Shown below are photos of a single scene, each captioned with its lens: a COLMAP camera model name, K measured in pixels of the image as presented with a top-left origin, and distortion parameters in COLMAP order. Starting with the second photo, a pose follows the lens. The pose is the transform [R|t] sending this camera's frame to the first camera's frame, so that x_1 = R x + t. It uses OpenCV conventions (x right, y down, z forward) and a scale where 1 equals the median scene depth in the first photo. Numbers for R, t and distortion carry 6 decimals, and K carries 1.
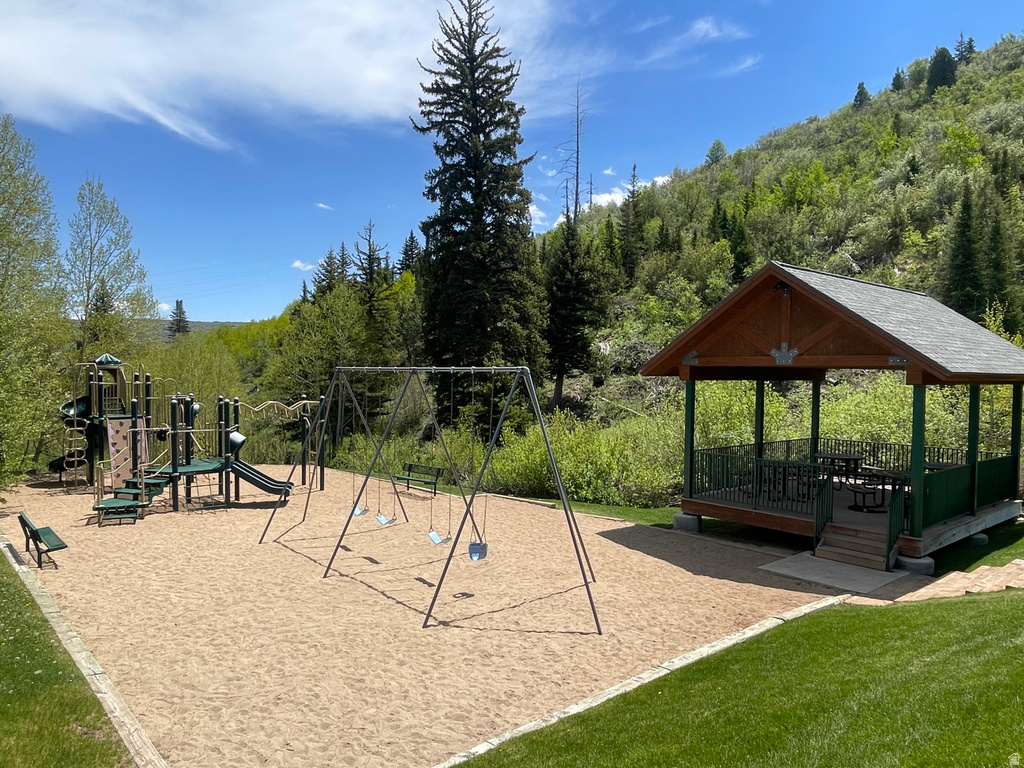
lens RADIAL K [[682.7, 0, 487.2], [0, 682.7, 411.9], [0, 0, 1]] dist [-0.050426, 0.011059]
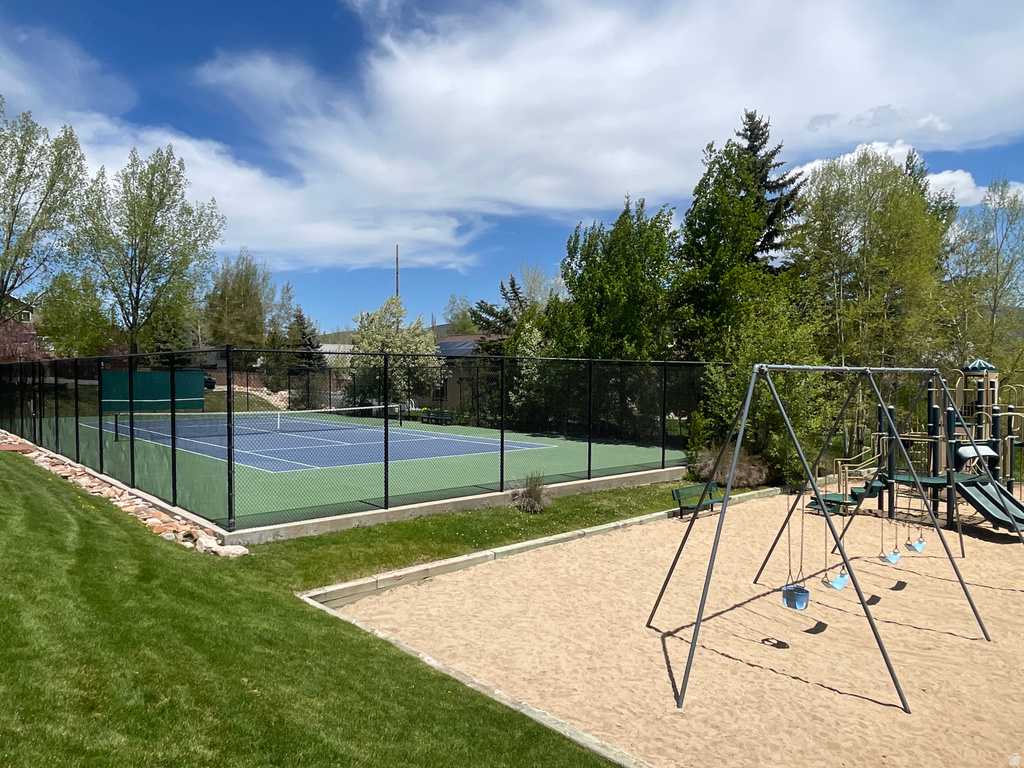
lens RADIAL K [[682.7, 0, 516.2], [0, 682.7, 385.0], [0, 0, 1]] dist [-0.050426, 0.011059]
pose [[0.049260, 0.002570, -0.998783, 0.604054], [-0.057926, 0.998321, -0.000288, -0.019348], [0.997105, 0.057870, 0.049326, 0.491835]]
